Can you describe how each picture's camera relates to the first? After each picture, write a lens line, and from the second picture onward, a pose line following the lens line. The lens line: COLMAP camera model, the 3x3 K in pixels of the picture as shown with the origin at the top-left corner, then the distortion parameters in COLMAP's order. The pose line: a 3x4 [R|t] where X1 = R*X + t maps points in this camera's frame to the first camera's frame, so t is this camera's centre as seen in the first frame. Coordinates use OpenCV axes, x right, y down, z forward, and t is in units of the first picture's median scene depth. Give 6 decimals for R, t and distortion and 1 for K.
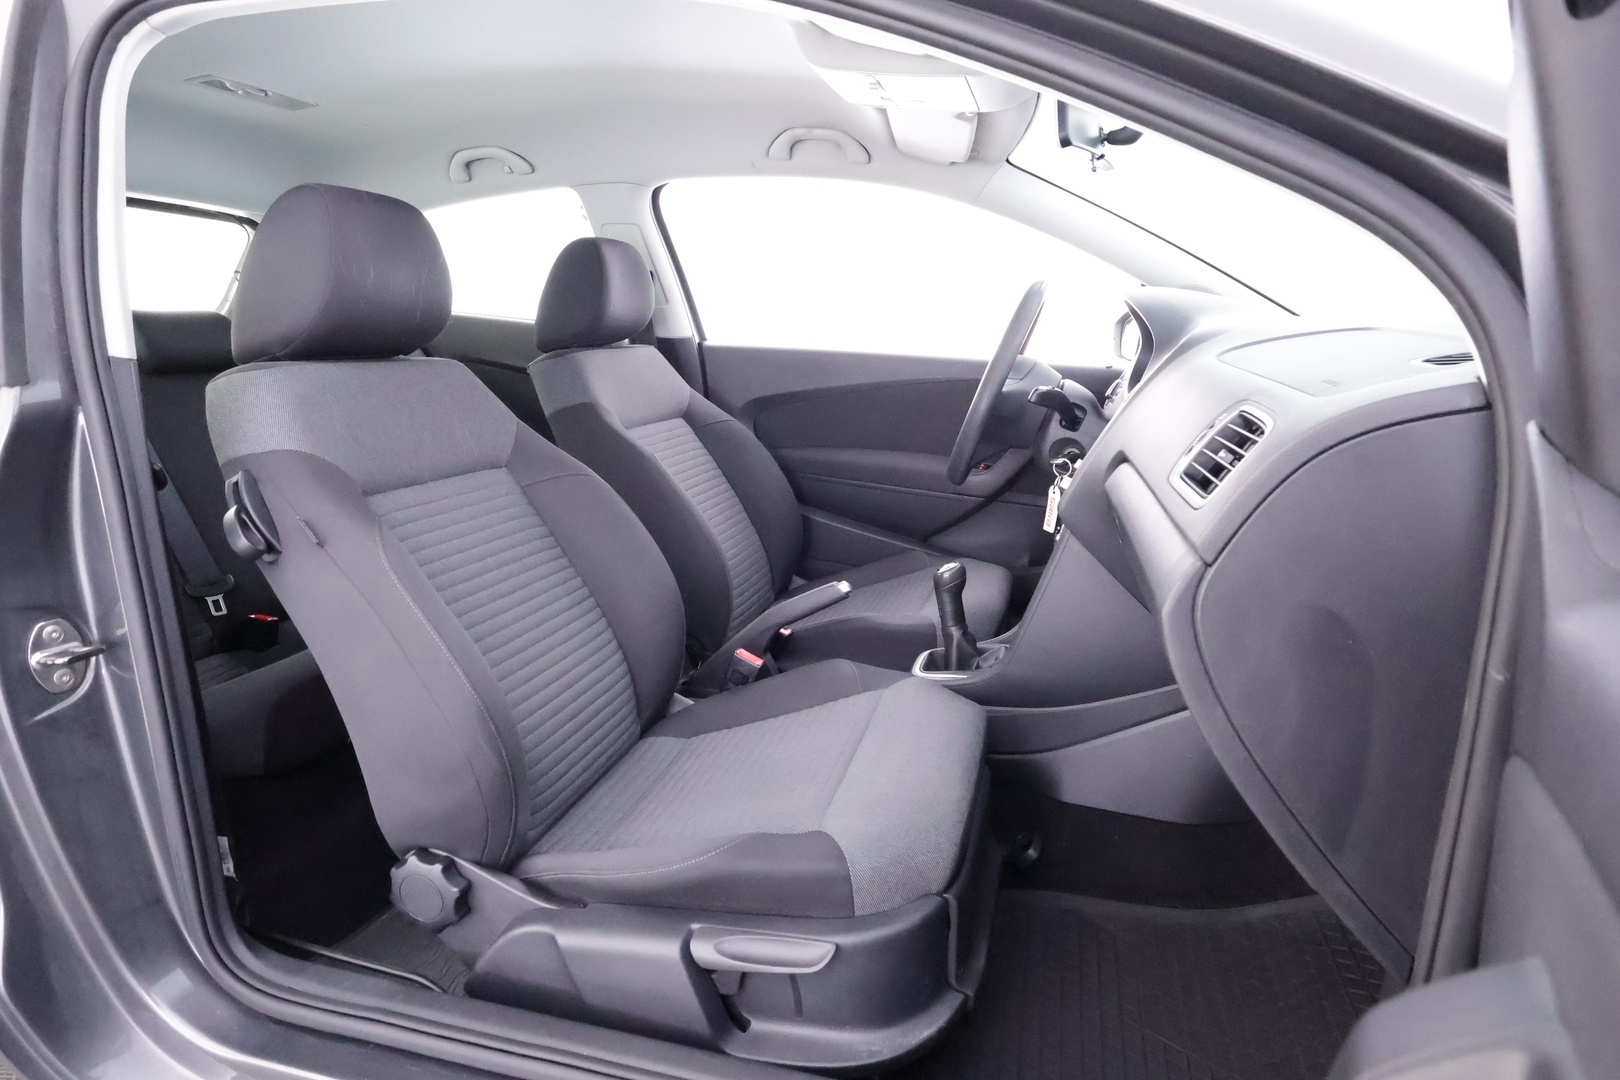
lens RADIAL K [[875.0, 0, 811.1], [0, 875.0, 542.6], [0, 0, 1]] dist [0.002725, 0.001059]
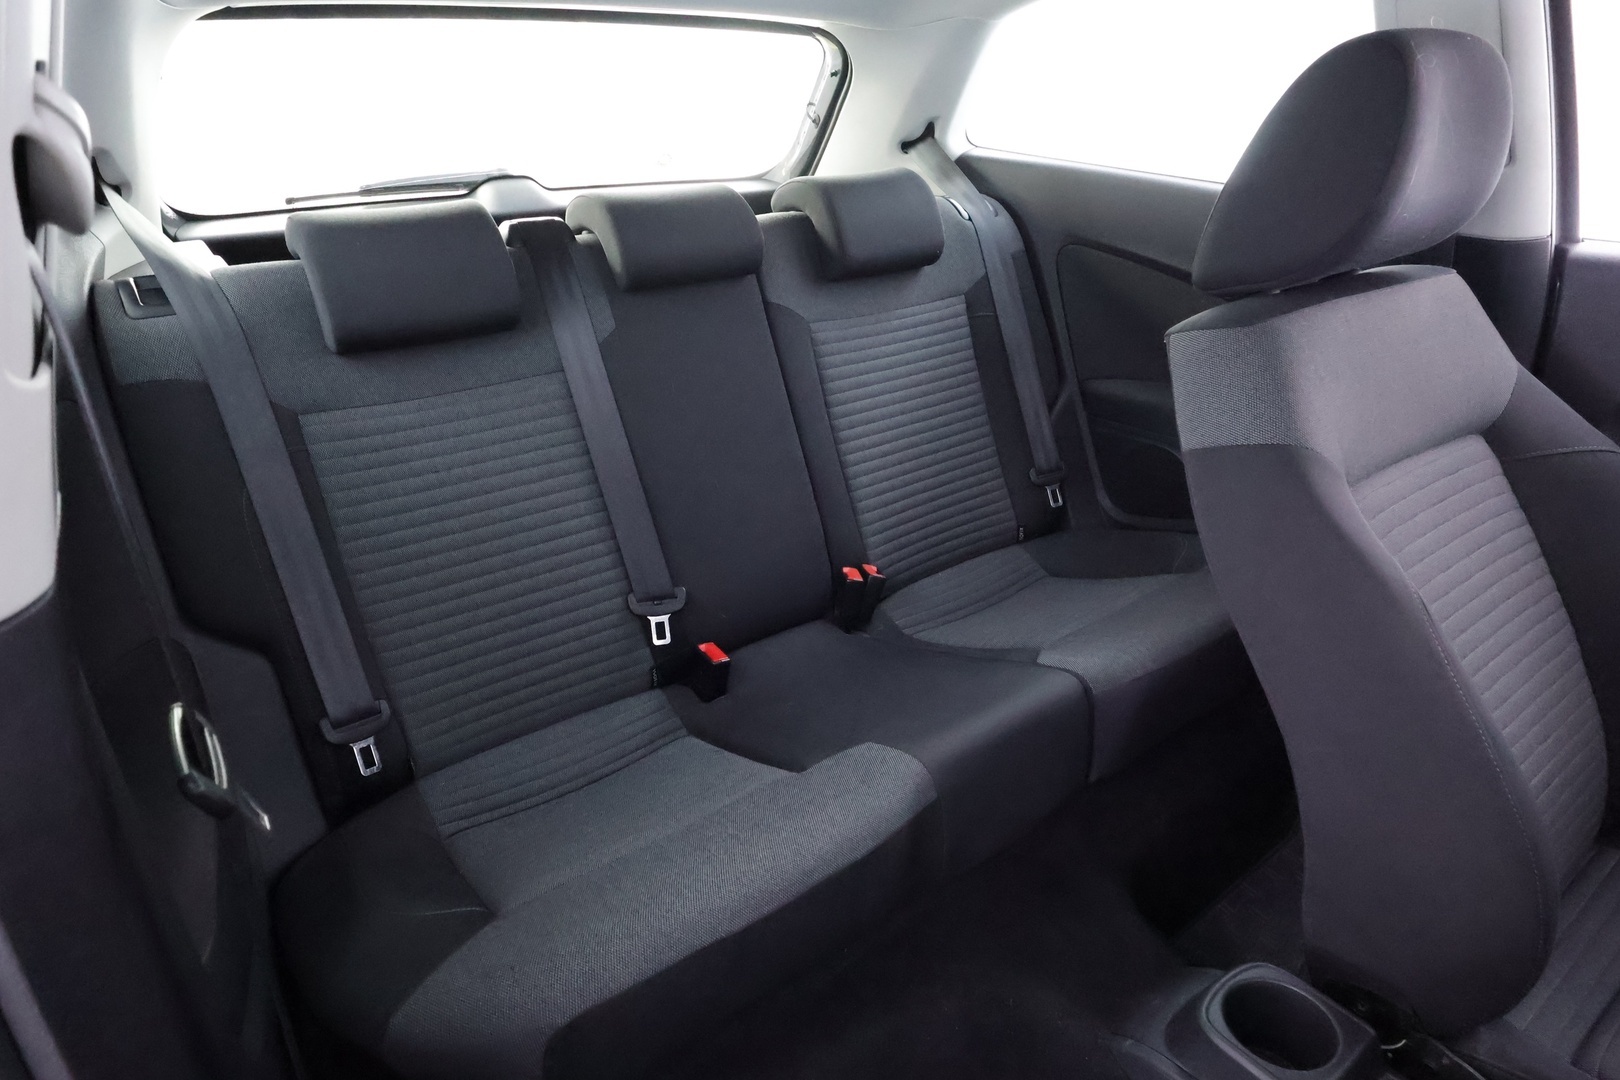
lens RADIAL K [[875.0, 0, 810.4], [0, 875.0, 540.2], [0, 0, 1]] dist [0.002725, 0.001059]
pose [[0.781677, 0.265838, -0.564191, -0.159806], [-0.137644, 0.955837, 0.259672, -0.172928], [0.608306, -0.125322, 0.783747, 0.433056]]
